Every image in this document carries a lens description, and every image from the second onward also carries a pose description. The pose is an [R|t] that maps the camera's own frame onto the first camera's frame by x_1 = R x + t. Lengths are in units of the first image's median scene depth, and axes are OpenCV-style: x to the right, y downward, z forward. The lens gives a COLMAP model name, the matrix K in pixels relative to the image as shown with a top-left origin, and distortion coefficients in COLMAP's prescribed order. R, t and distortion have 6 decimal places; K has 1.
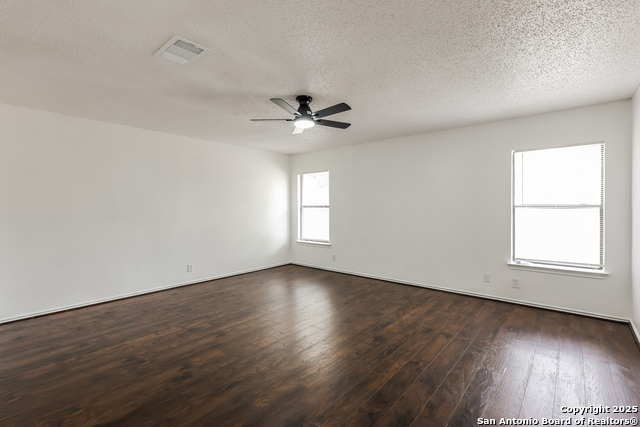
lens RADIAL K [[299.6, 0, 321.9], [0, 299.6, 210.4], [0, 0, 1]] dist [-0.002780, 0.000698]
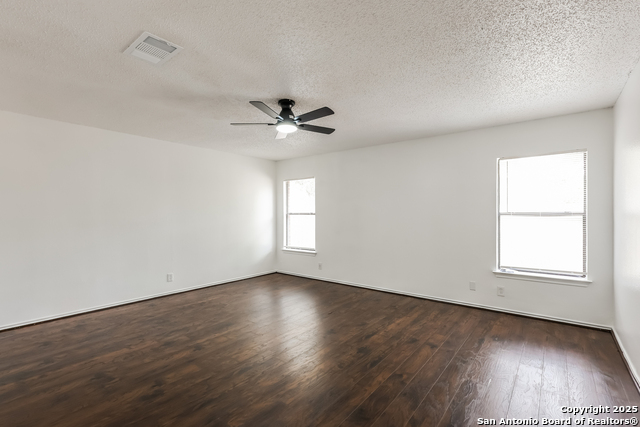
lens RADIAL K [[299.6, 0, 322.8], [0, 299.6, 216.2], [0, 0, 1]] dist [-0.002780, 0.000698]
pose [[0.999363, 0.001339, 0.035655, 0.025600], [-0.001158, 0.999986, -0.005089, -0.000529], [-0.035661, 0.005045, 0.999351, 0.032434]]
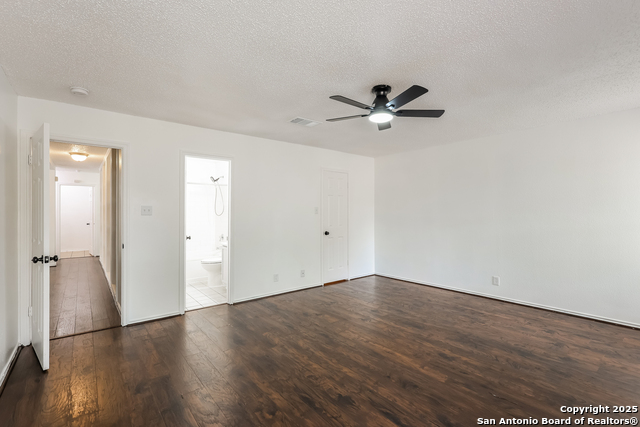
lens RADIAL K [[299.6, 0, 319.9], [0, 299.6, 210.7], [0, 0, 1]] dist [-0.002780, 0.000698]
pose [[-0.202716, -0.002106, -0.979235, 0.911886], [-0.007367, 0.999973, -0.000625, -0.024949], [0.979210, 0.007087, -0.202725, 1.090490]]
